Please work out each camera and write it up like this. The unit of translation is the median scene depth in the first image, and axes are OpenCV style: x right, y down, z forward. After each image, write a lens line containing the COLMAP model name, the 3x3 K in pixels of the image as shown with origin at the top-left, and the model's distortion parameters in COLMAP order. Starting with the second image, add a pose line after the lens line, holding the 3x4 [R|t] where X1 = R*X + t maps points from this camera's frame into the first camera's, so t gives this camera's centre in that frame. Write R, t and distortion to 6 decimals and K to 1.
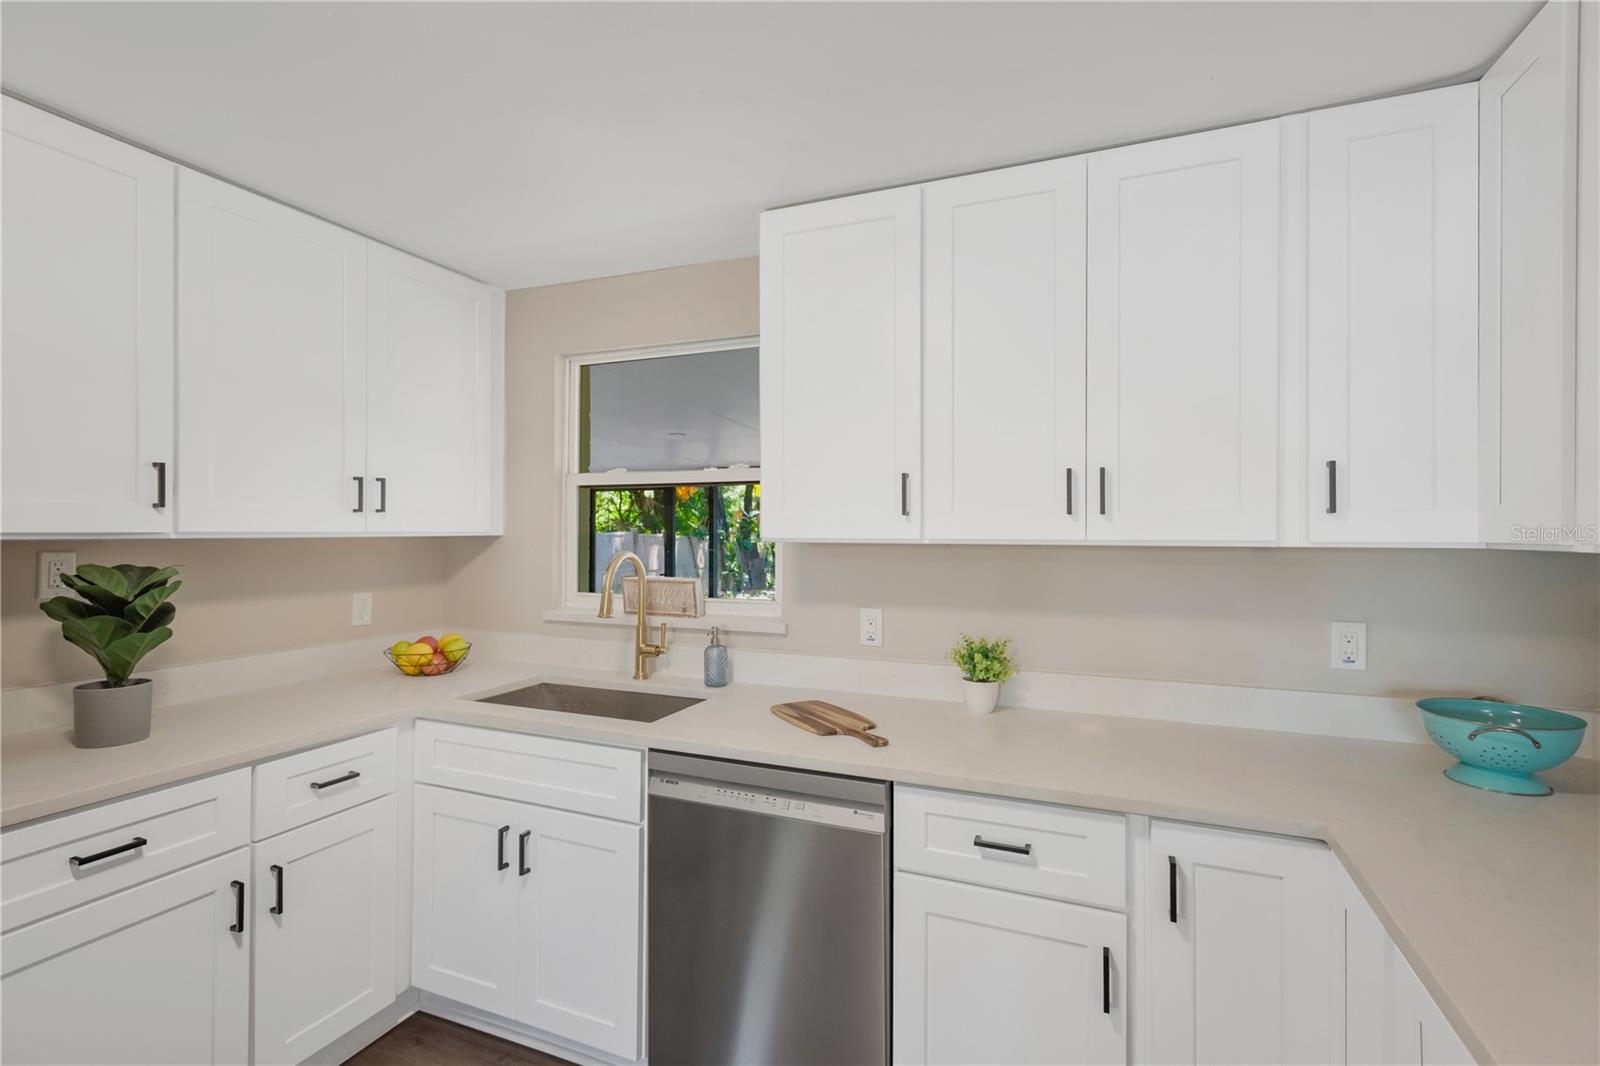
lens RADIAL K [[756.6, 0, 793.9], [0, 756.6, 527.9], [0, 0, 1]] dist [0.010187, -0.000883]
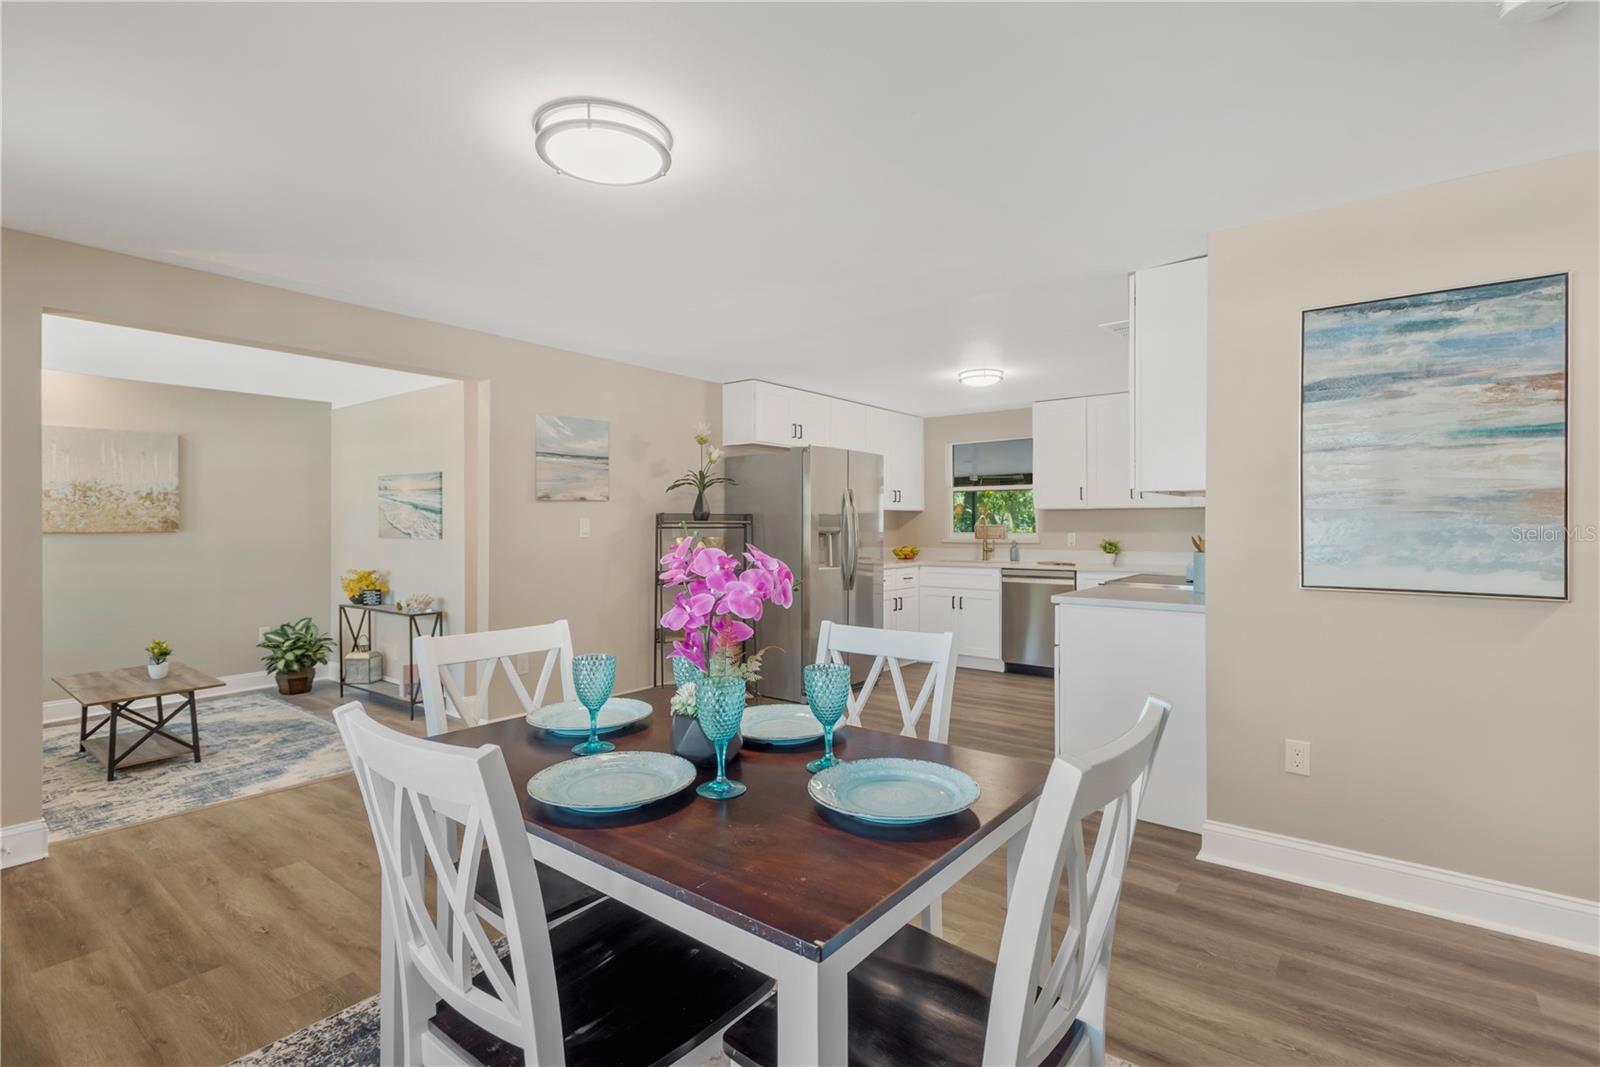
lens RADIAL K [[745.8, 0, 805.5], [0, 745.8, 528.2], [0, 0, 1]] dist [0.012766, -0.003411]
pose [[0.966618, -0.006485, -0.256138, -0.162796], [0.007968, 0.999957, 0.004753, 0.073536], [0.256097, -0.006635, 0.966628, -2.200723]]
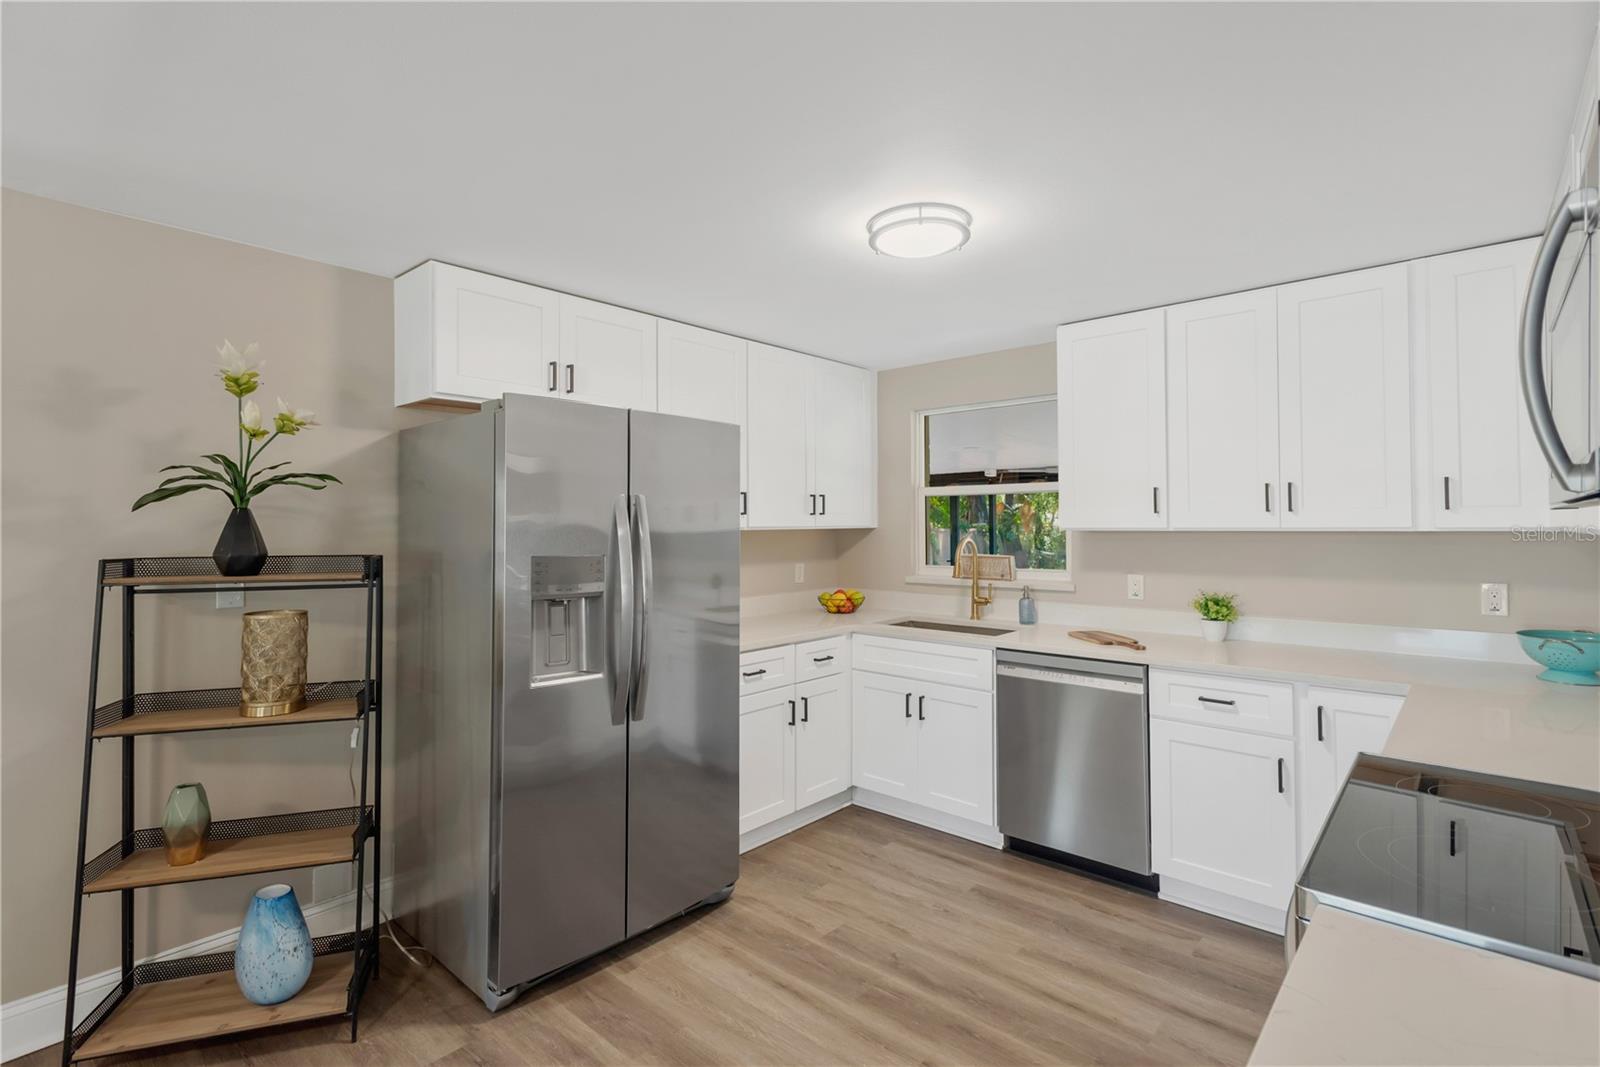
lens RADIAL K [[750.5, 0, 797.8], [0, 750.5, 515.7], [0, 0, 1]] dist [0.003110, 0.000048]
pose [[0.946459, -0.012450, -0.322585, -0.055643], [0.009772, 0.999903, -0.009920, -0.002823], [0.322677, 0.006237, 0.946489, -0.699438]]
